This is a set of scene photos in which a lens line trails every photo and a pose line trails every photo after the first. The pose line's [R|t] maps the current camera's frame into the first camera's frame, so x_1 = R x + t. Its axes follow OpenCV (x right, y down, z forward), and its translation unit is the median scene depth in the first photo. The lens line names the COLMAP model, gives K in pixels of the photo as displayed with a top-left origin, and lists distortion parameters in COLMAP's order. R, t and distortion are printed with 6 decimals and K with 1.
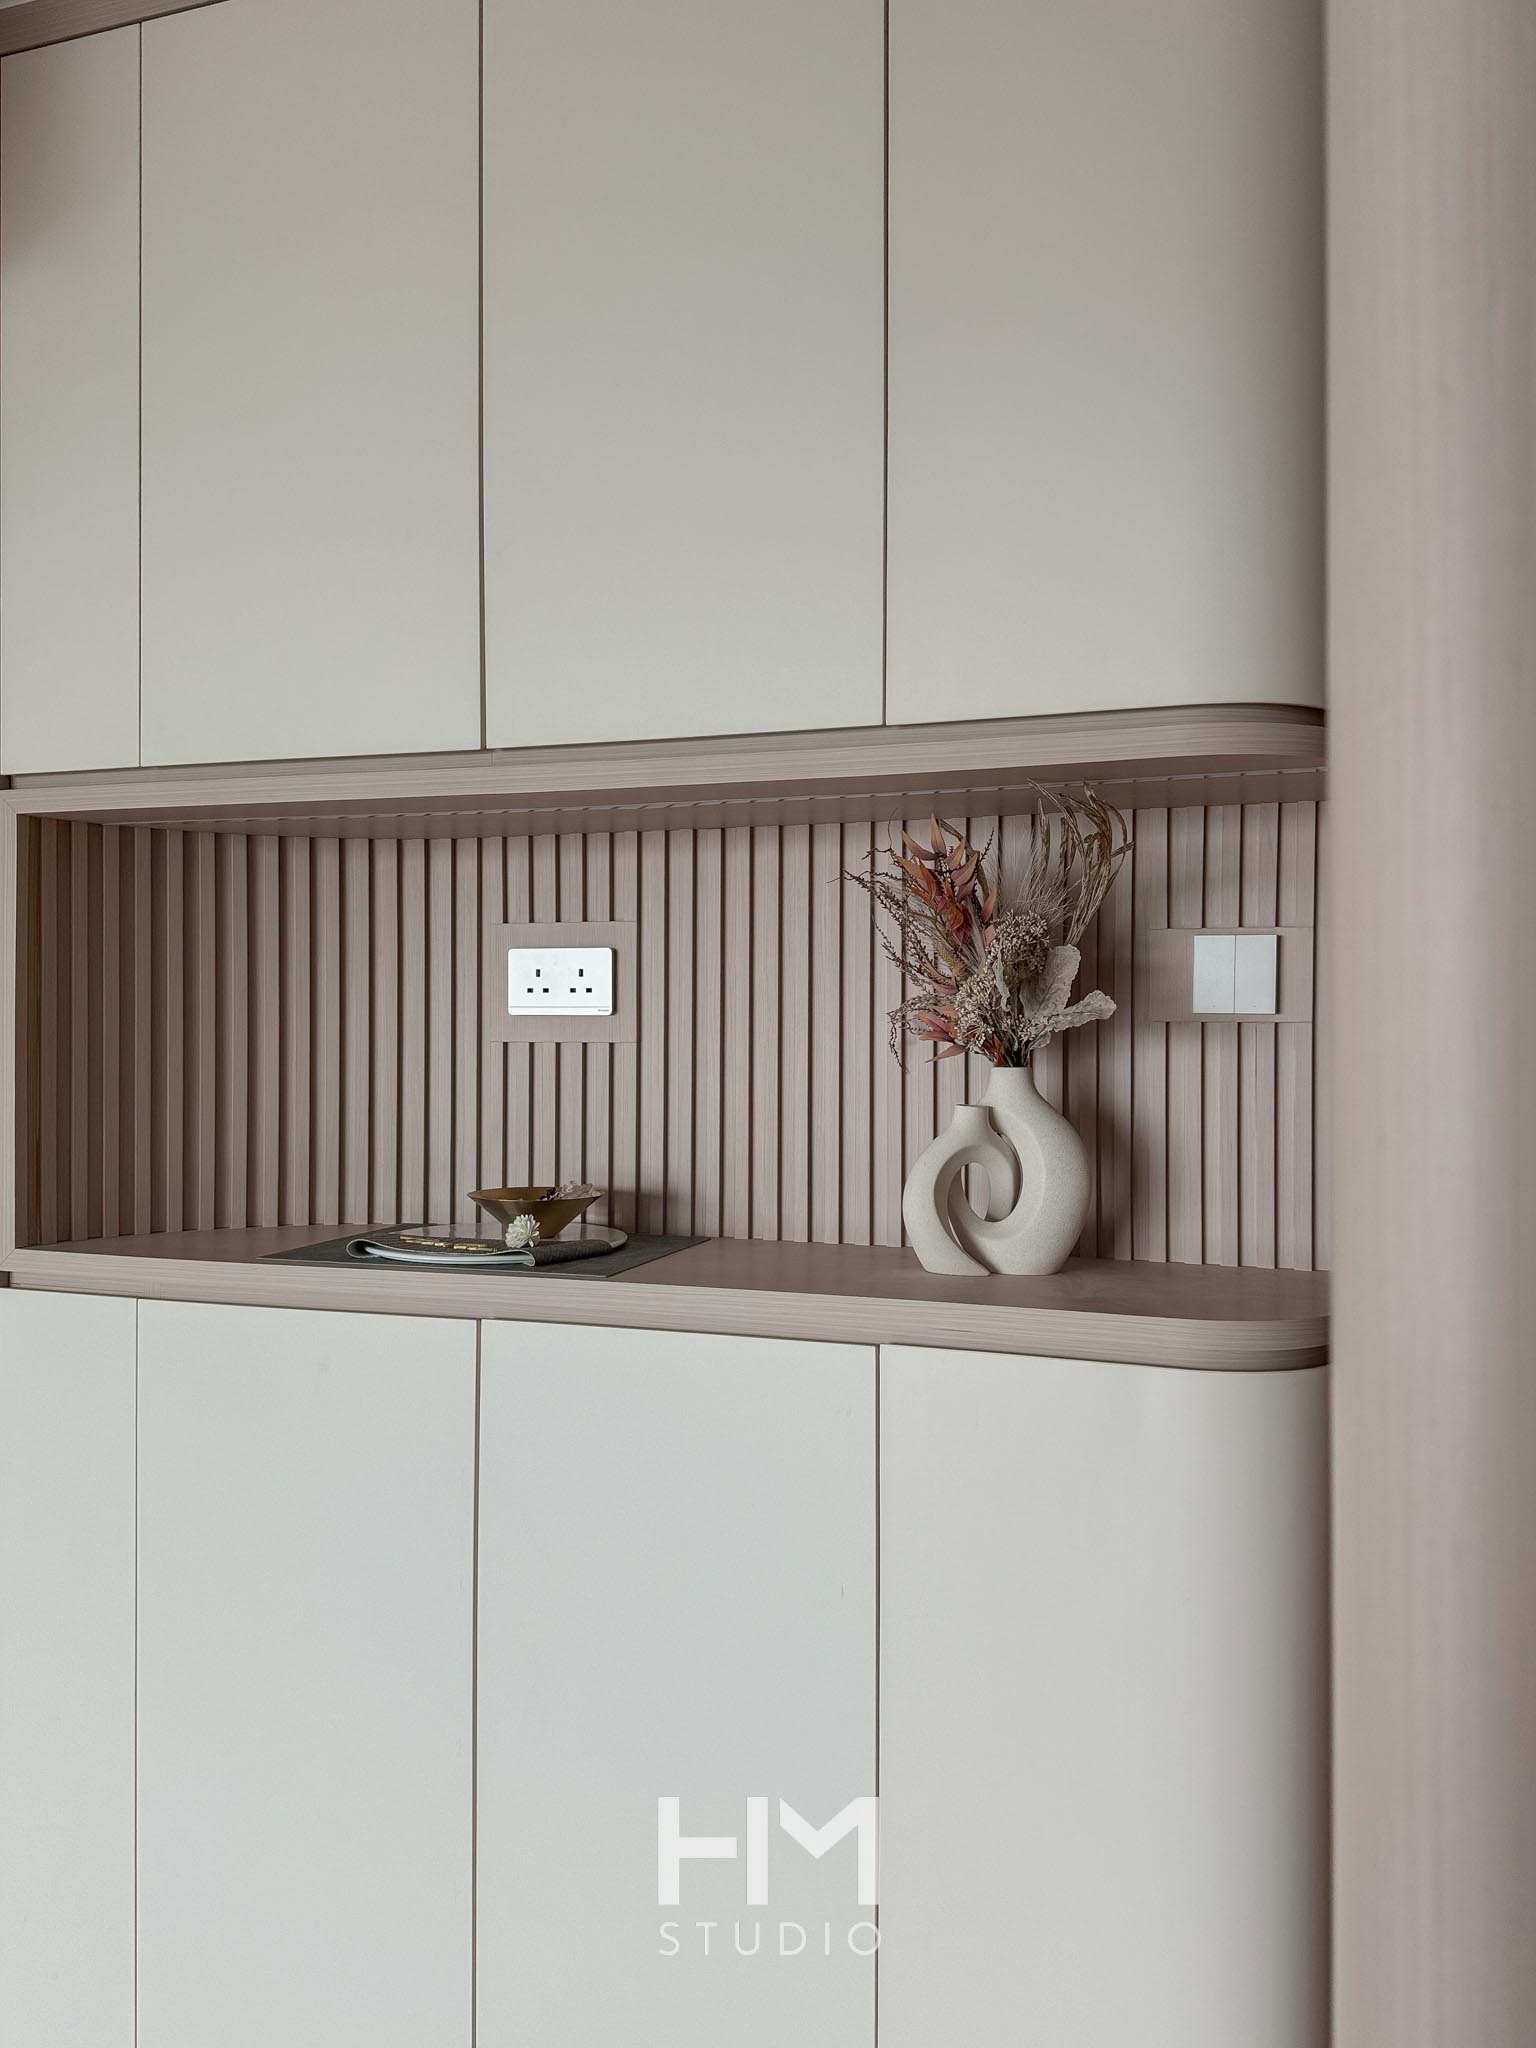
lens RADIAL K [[1515.9, 0, 759.0], [0, 1515.9, 1029.8], [0, 0, 1]] dist [0.061253, 0.000053]
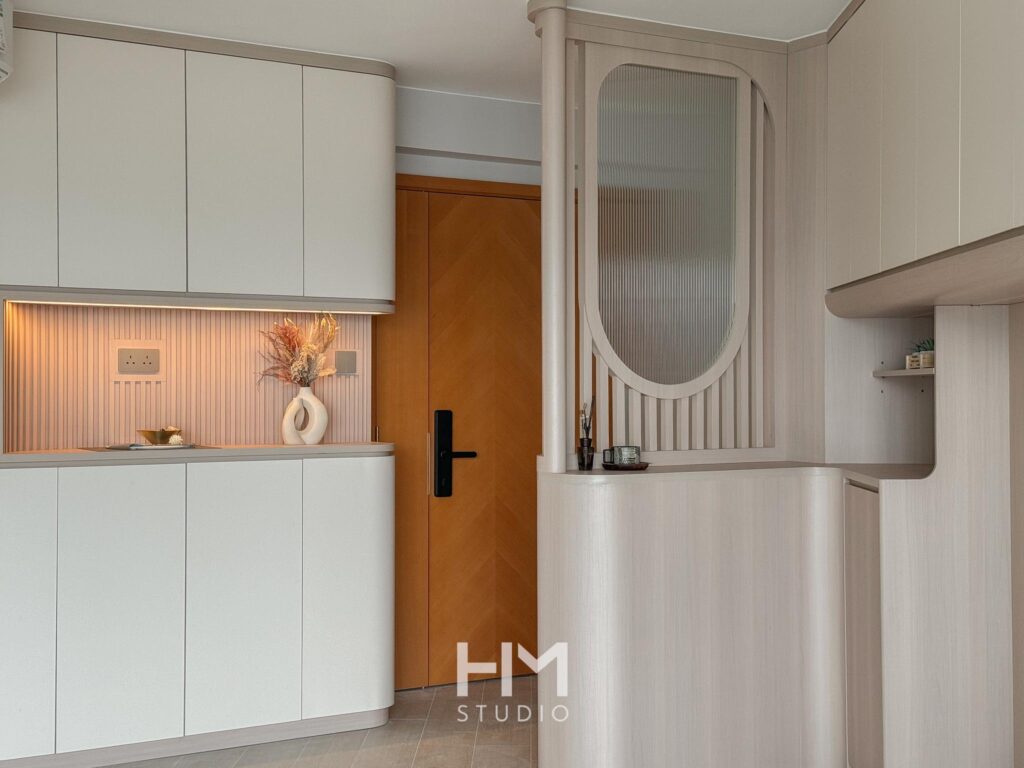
lens RADIAL K [[1400.3, 0, 511.3], [0, 1400.3, 384.0], [0, 0, 1]] dist [0.041983, 0.004960]
pose [[0.659199, -0.000984, 0.751968, -1.862811], [0.005154, 0.999982, -0.003209, 0.028451], [-0.751951, 0.005991, 0.659192, -1.440531]]
